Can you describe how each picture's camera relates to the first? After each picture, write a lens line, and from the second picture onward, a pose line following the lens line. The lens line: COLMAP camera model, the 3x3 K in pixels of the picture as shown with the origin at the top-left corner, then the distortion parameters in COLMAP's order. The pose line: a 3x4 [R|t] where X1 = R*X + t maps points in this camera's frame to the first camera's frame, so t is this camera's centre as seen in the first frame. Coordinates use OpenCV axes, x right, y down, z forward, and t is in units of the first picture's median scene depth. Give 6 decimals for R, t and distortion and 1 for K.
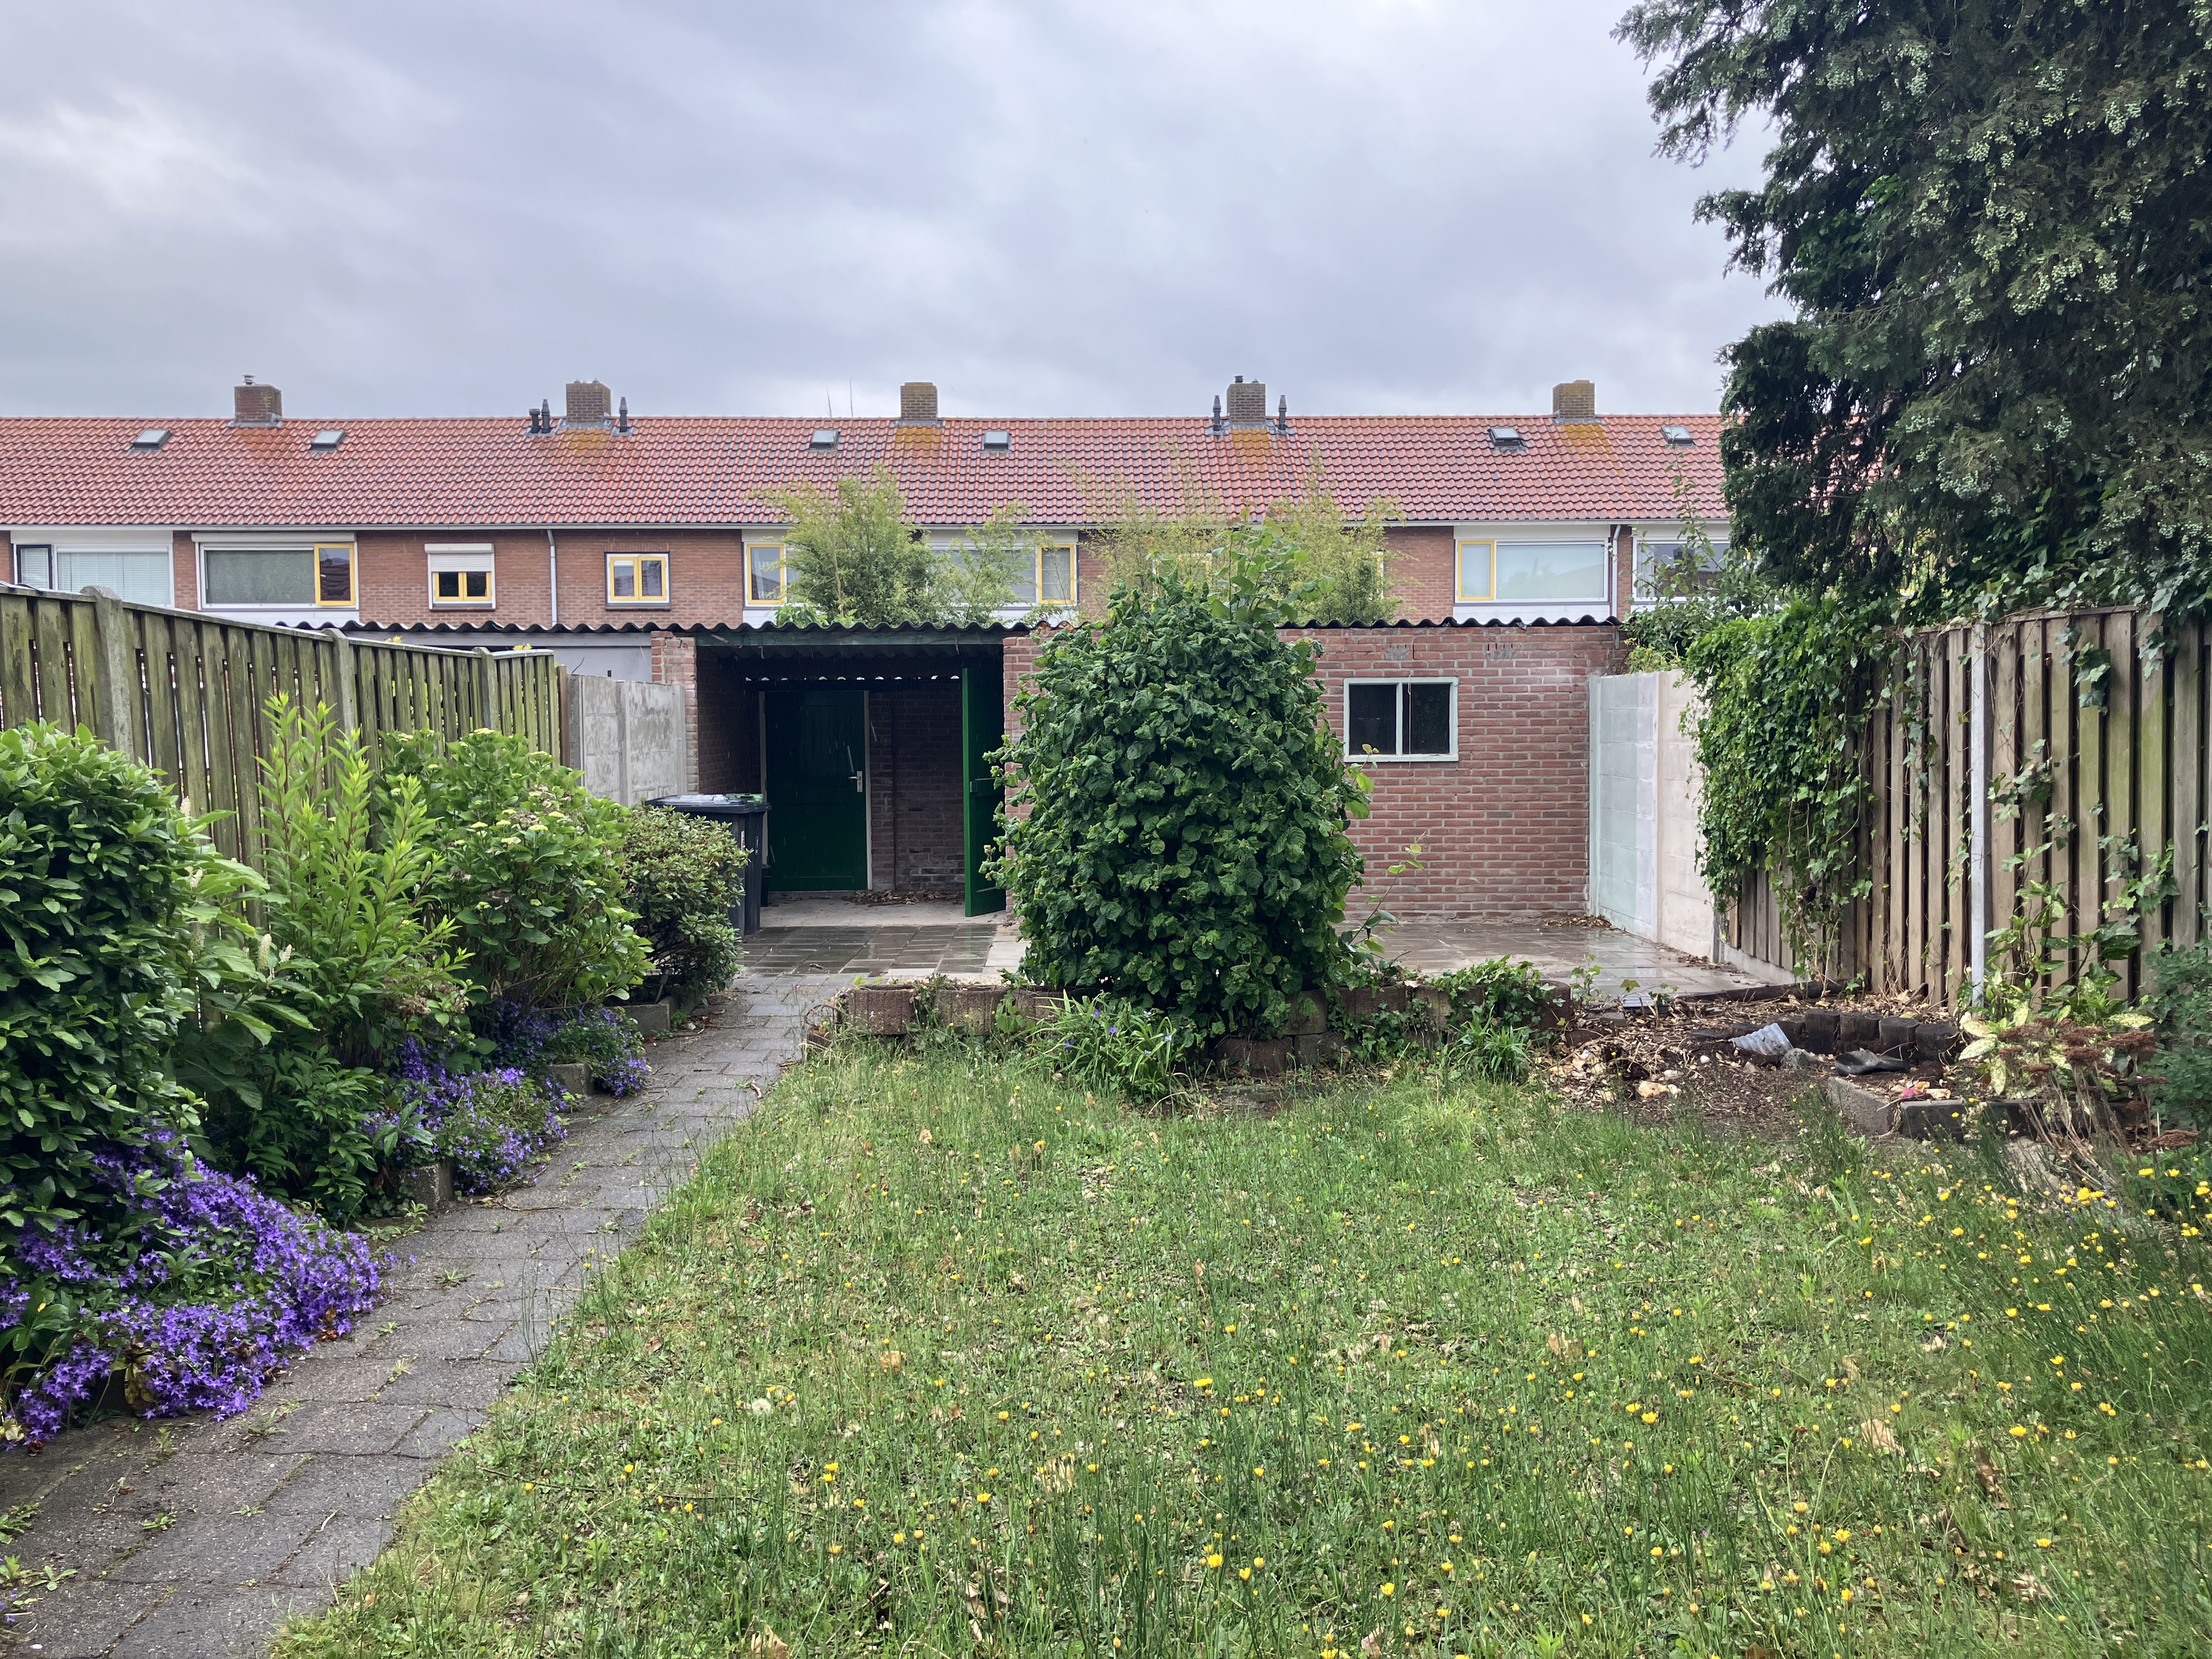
lens RADIAL K [[1800.2, 0, 1118.5], [0, 1800.2, 824.2], [0, 0, 1]] dist [0.048566, -0.059214]
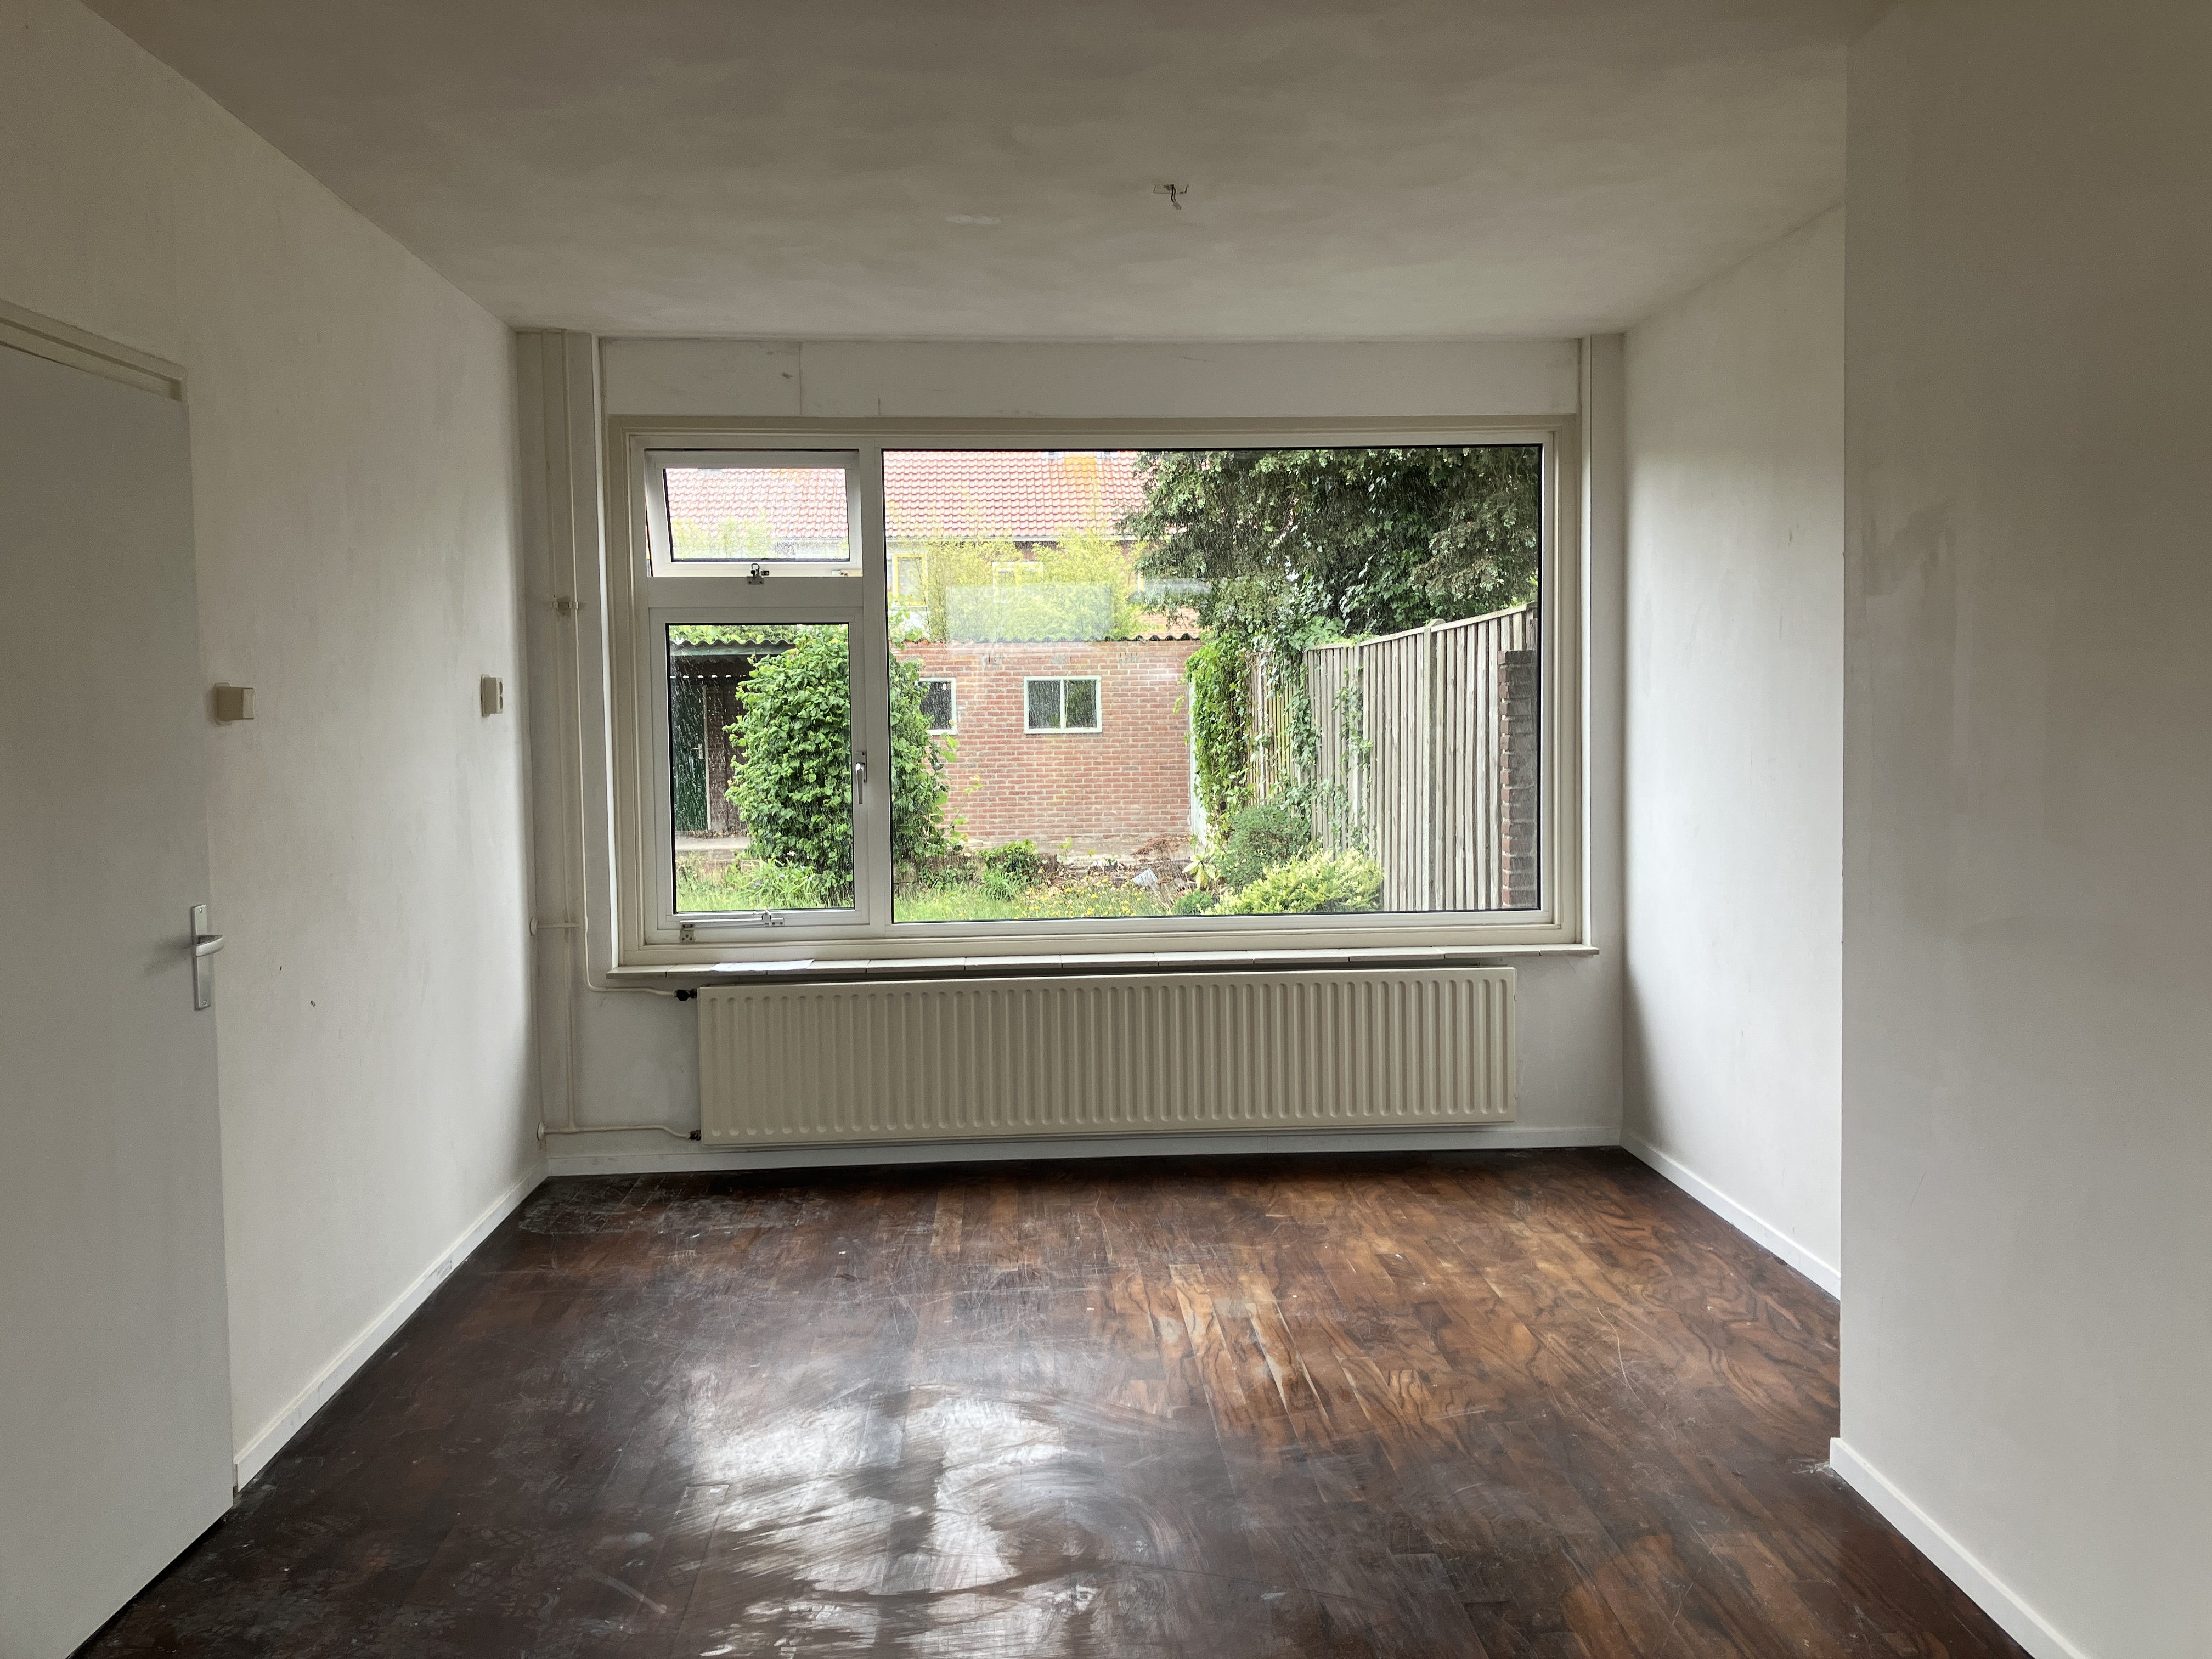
lens RADIAL K [[1800.2, 0, 1122.6], [0, 1800.2, 824.0], [0, 0, 1]] dist [0.048566, -0.059214]
pose [[0.999186, -0.009535, 0.039190, 0.258987], [0.009165, 0.999912, 0.009627, 0.044204], [-0.039279, -0.009260, 0.999185, -0.811887]]
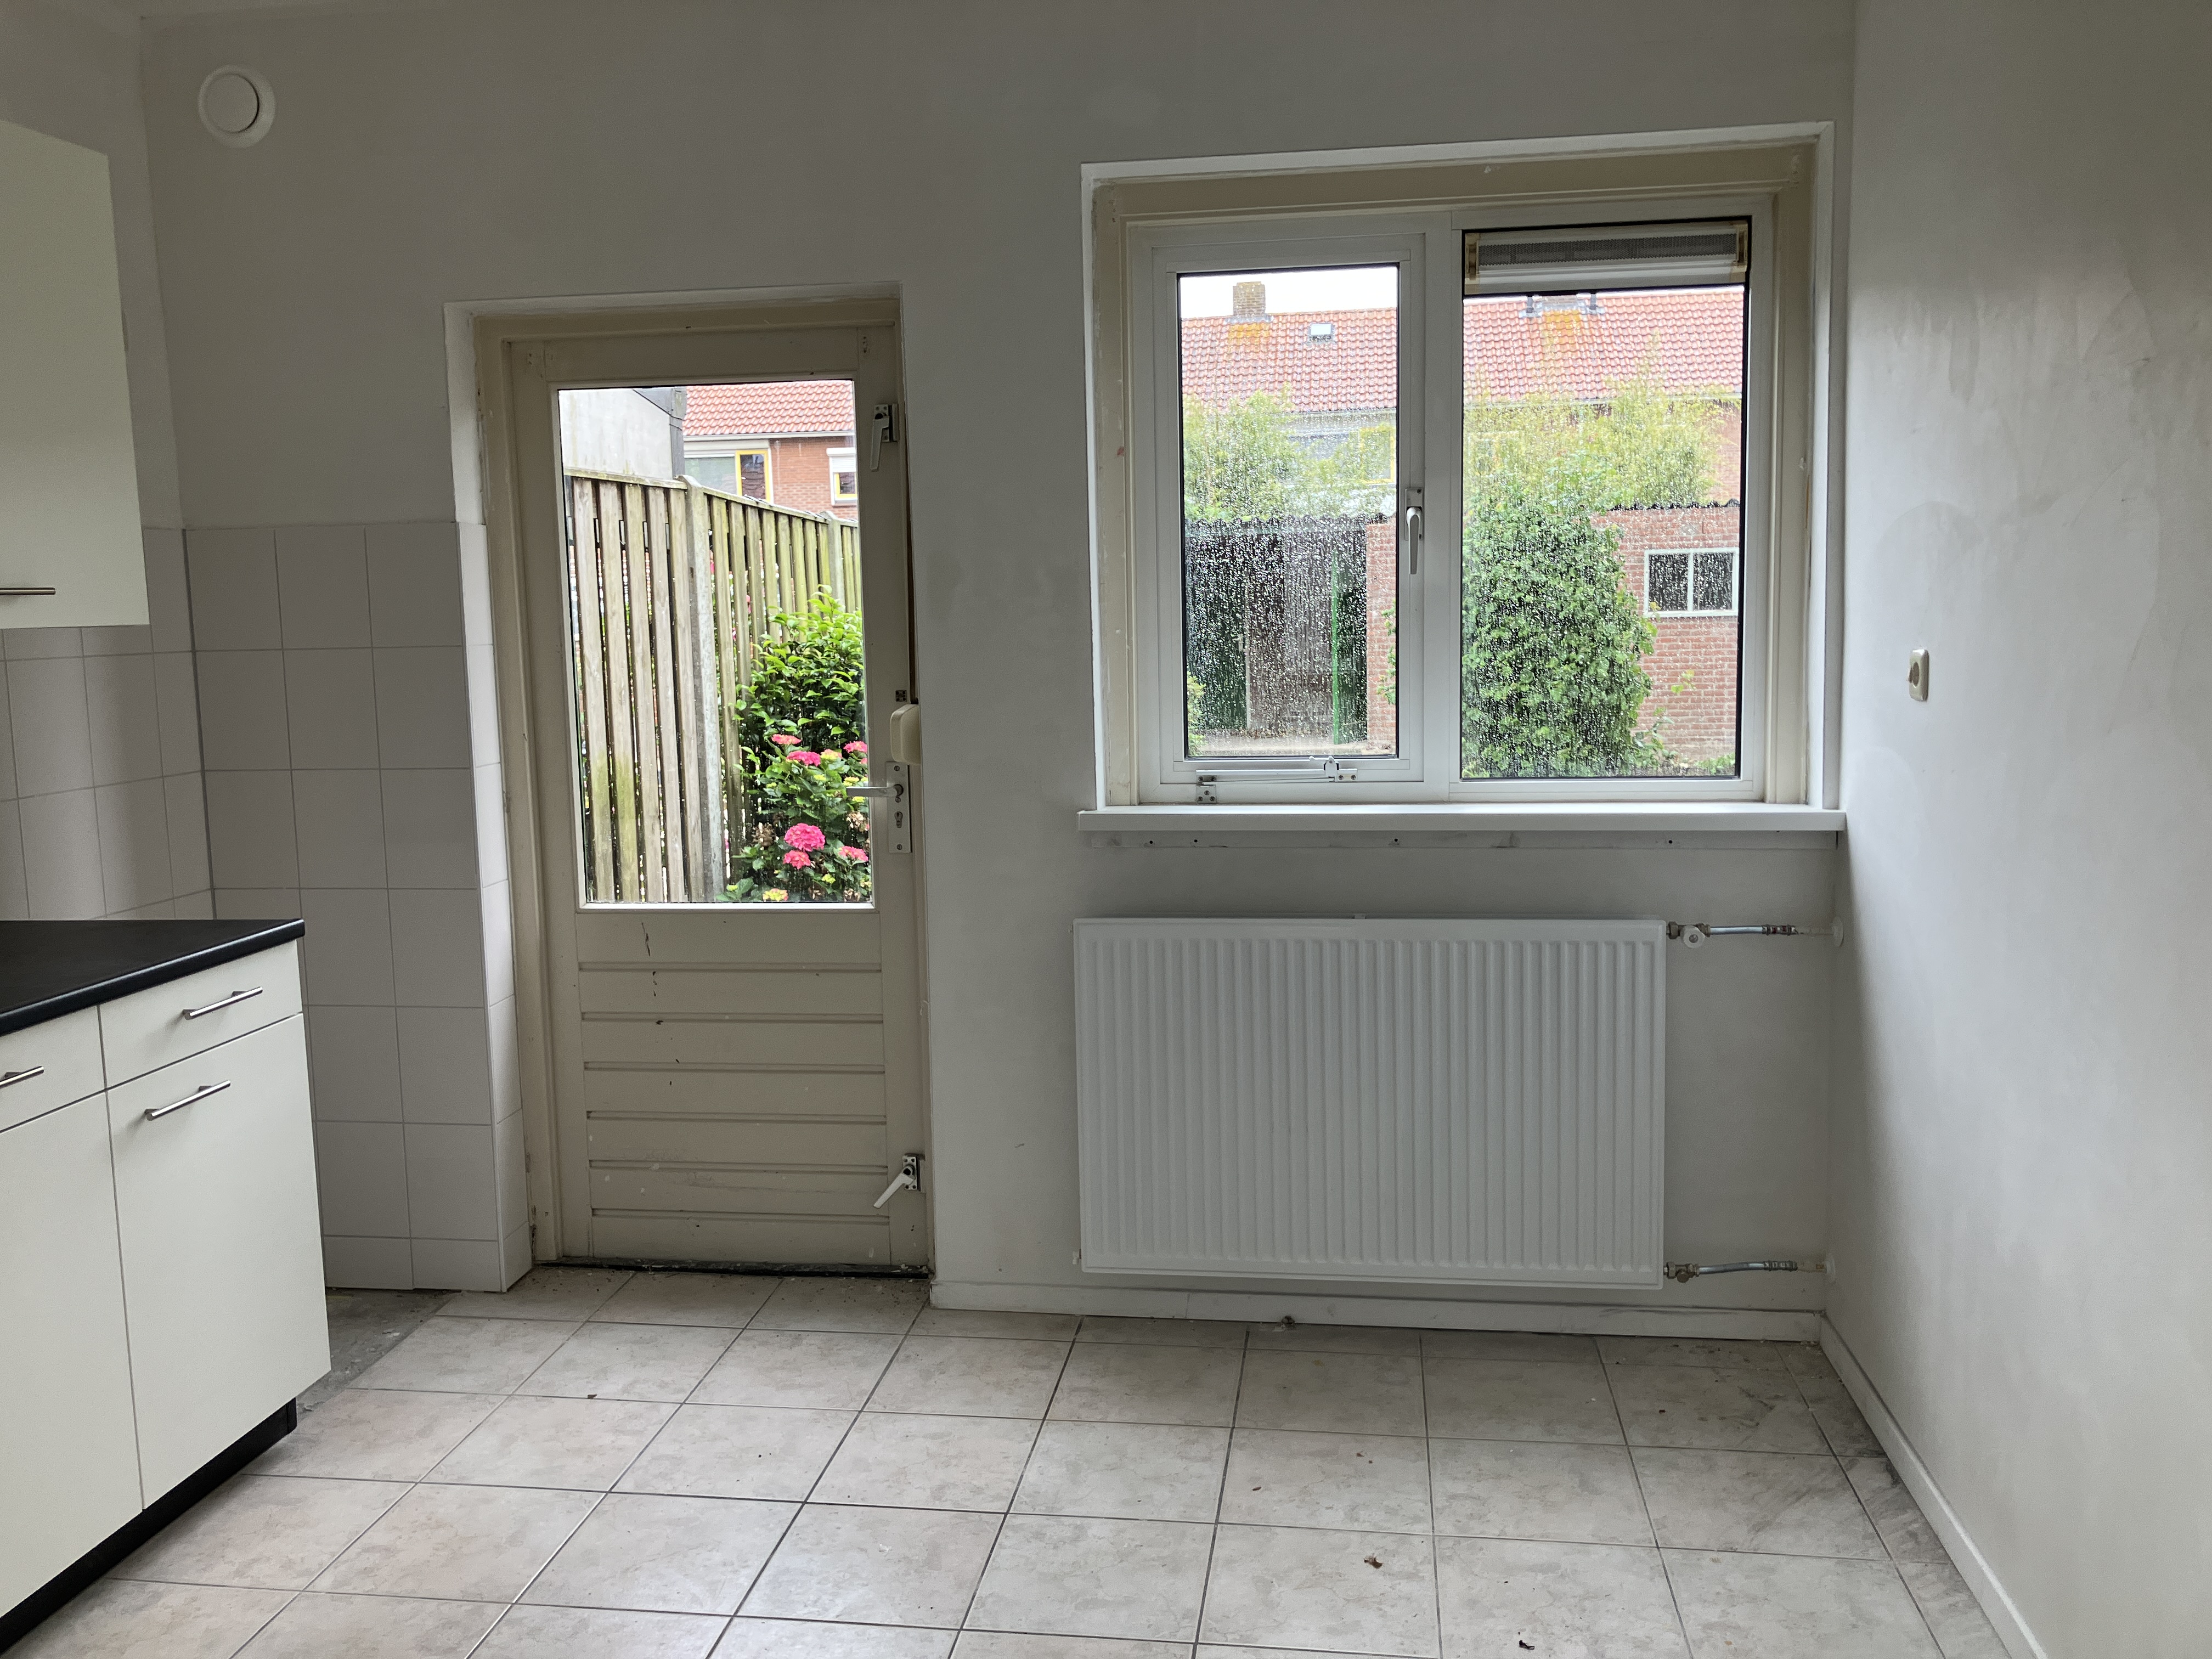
lens RADIAL K [[1800.2, 0, 1101.9], [0, 1800.2, 807.7], [0, 0, 1]] dist [0.048566, -0.059214]
pose [[0.985183, 0.003001, -0.171480, -0.051382], [0.007301, 0.998207, 0.059414, 0.033960], [0.171351, -0.059785, 0.983394, -0.532532]]
